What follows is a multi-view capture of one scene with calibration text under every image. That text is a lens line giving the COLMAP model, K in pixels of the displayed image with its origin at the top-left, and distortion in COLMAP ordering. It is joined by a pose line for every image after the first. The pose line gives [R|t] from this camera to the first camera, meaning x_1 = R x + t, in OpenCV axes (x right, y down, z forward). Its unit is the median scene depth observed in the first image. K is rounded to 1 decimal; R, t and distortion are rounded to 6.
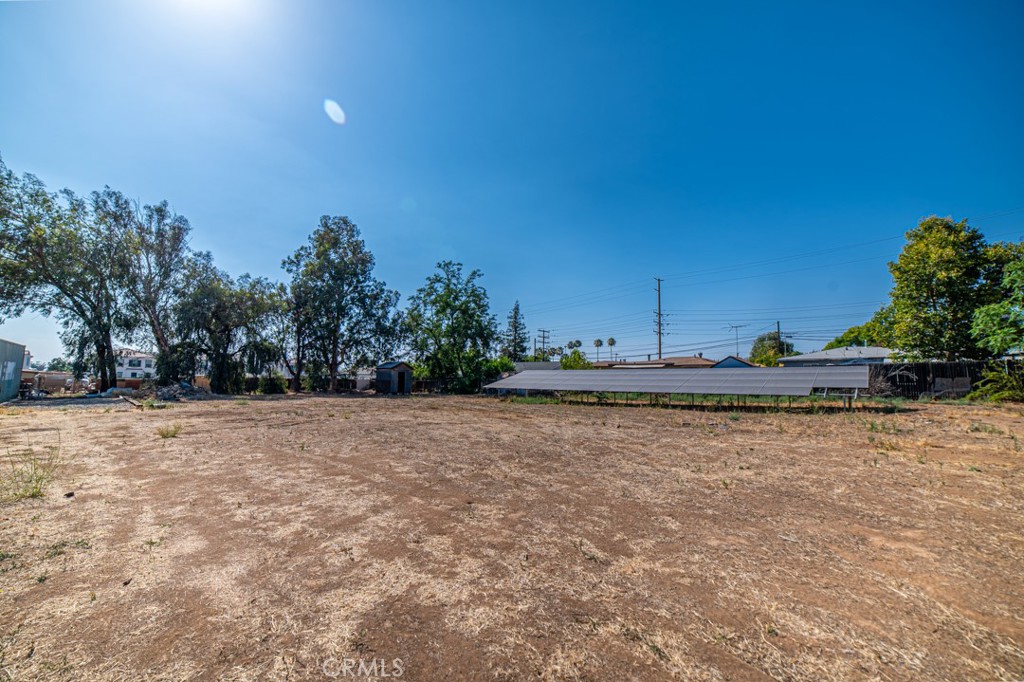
lens RADIAL K [[434.1, 0, 511.7], [0, 434.1, 342.5], [0, 0, 1]] dist [-0.000366, 0.000098]
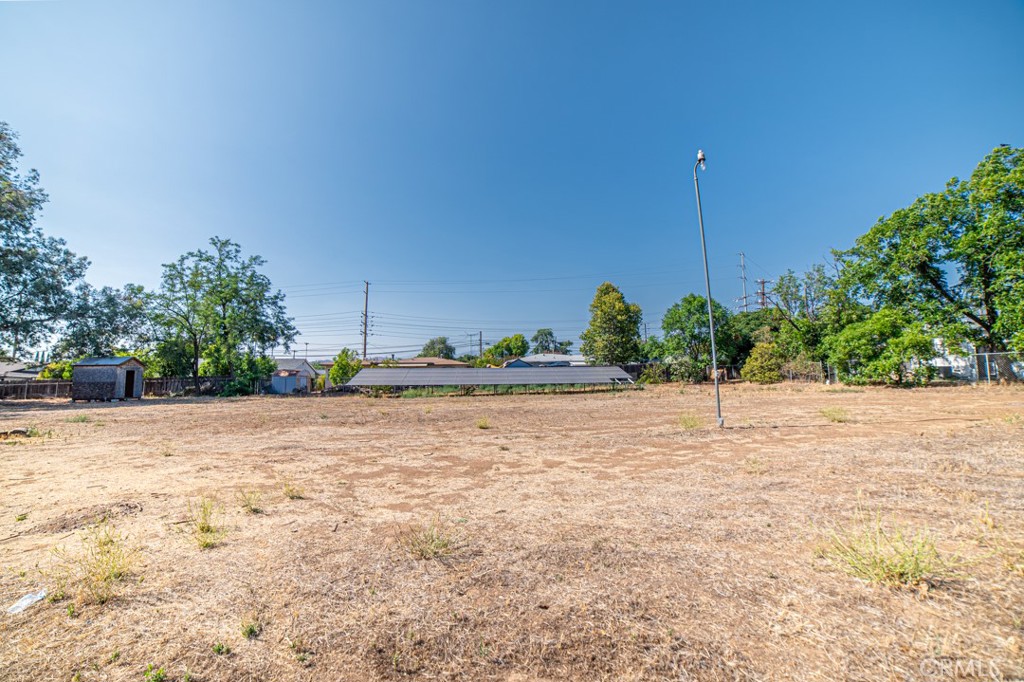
lens RADIAL K [[434.1, 0, 515.3], [0, 434.1, 338.8], [0, 0, 1]] dist [-0.000366, 0.000098]
pose [[0.707484, 0.050648, 0.704912, -0.298845], [-0.046621, 0.998601, -0.024958, 0.000595], [-0.705190, -0.015207, 0.708856, 0.000899]]
